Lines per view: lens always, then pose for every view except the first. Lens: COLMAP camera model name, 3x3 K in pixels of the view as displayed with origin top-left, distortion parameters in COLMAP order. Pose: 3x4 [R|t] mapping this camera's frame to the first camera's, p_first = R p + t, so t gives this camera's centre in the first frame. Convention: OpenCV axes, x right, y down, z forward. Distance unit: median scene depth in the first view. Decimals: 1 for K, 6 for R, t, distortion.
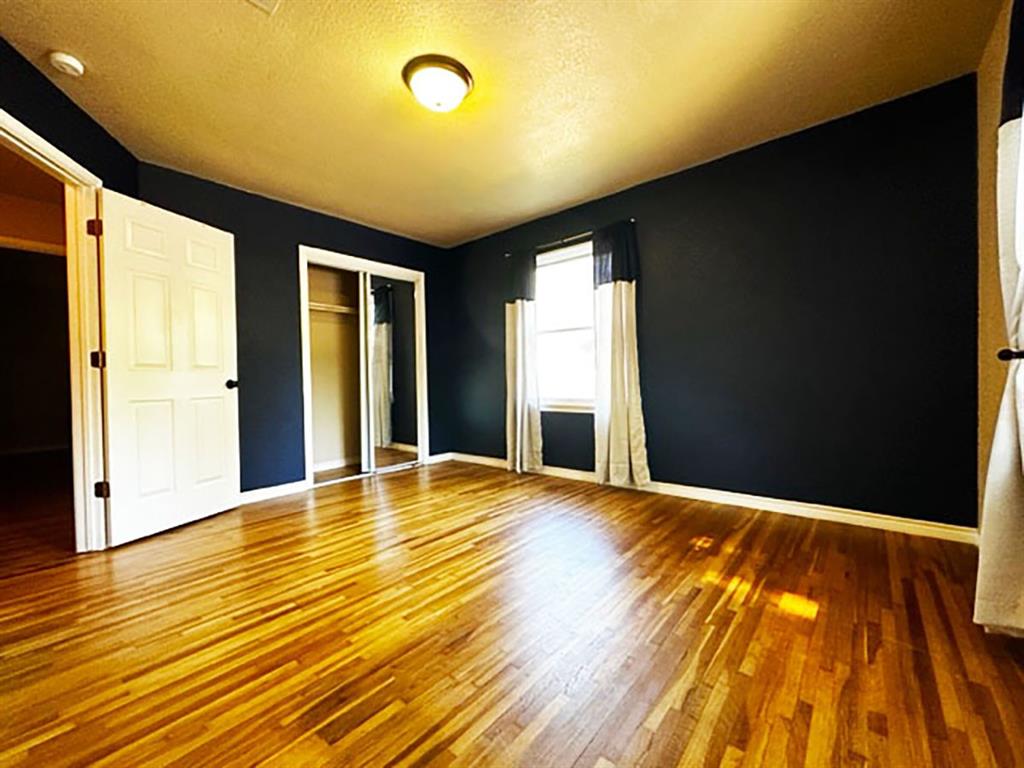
lens RADIAL K [[413.8, 0, 509.5], [0, 413.8, 382.9], [0, 0, 1]] dist [-0.000770, 0.000017]
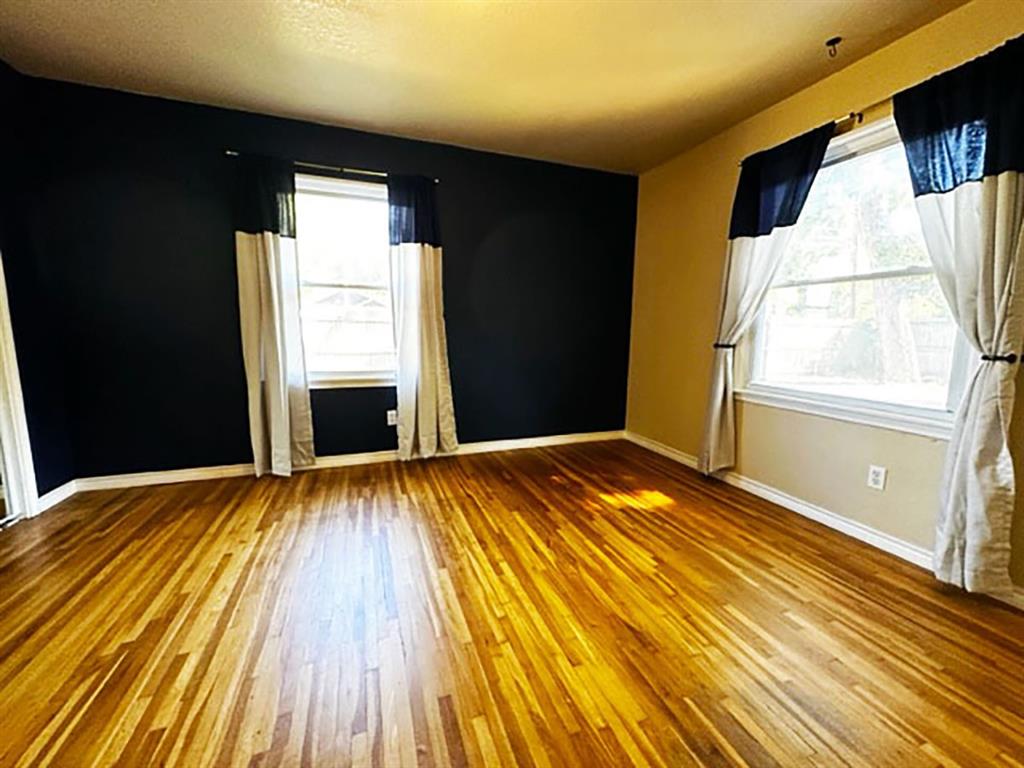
lens RADIAL K [[408.2, 0, 513.3], [0, 408.2, 382.9], [0, 0, 1]] dist [-0.002834, 0.000732]
pose [[0.486861, -0.089518, 0.868880, -0.480013], [-0.014570, 0.993764, 0.110549, -0.039625], [-0.873358, -0.066482, 0.482520, 0.373071]]
